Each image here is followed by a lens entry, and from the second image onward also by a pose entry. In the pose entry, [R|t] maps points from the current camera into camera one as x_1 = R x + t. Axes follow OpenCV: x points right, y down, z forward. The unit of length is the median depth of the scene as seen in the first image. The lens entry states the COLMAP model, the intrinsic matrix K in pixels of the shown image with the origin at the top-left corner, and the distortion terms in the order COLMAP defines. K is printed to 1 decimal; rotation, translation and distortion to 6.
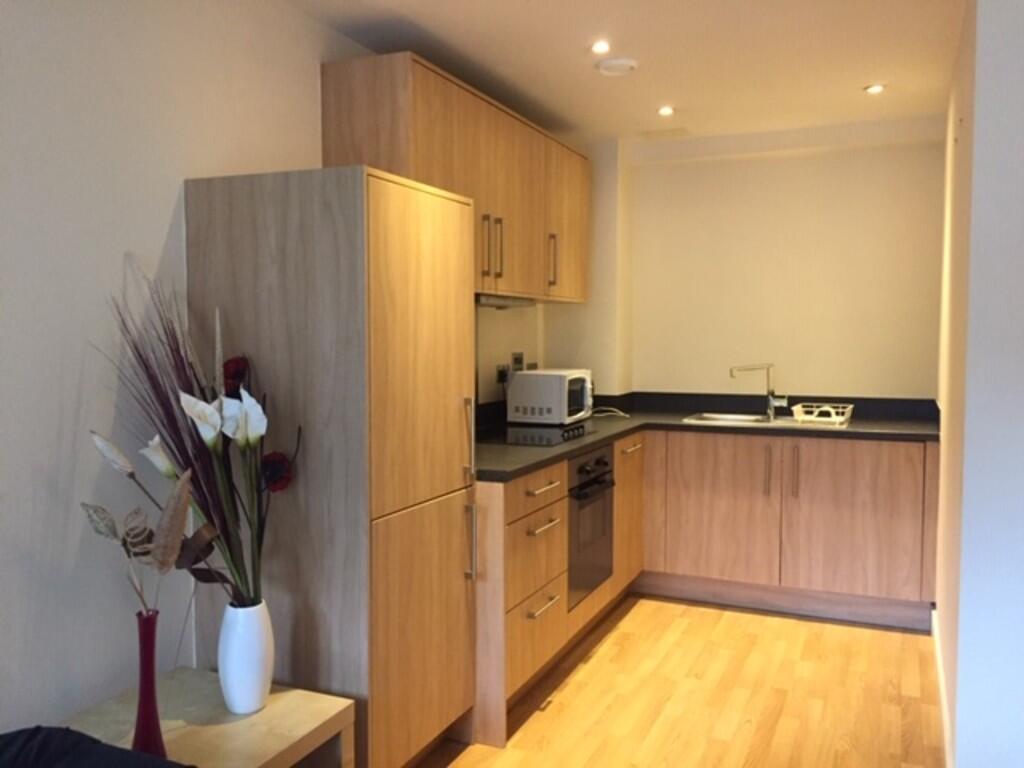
lens RADIAL K [[878.2, 0, 510.5], [0, 878.2, 389.5], [0, 0, 1]] dist [0.063880, -0.035950]
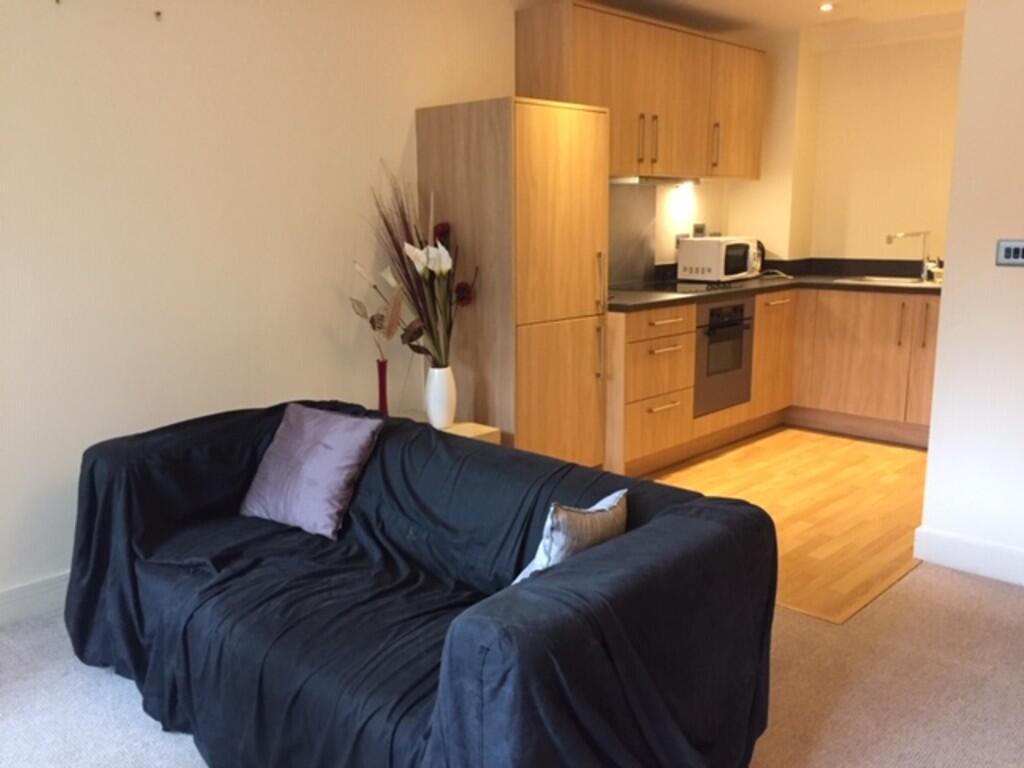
lens RADIAL K [[878.2, 0, 508.1], [0, 878.2, 384.5], [0, 0, 1]] dist [0.063880, -0.035950]
pose [[0.941622, 0.055764, -0.332022, 0.287714], [-0.012751, 0.991387, 0.130343, 0.036942], [0.336431, -0.118500, 0.934223, -0.404382]]
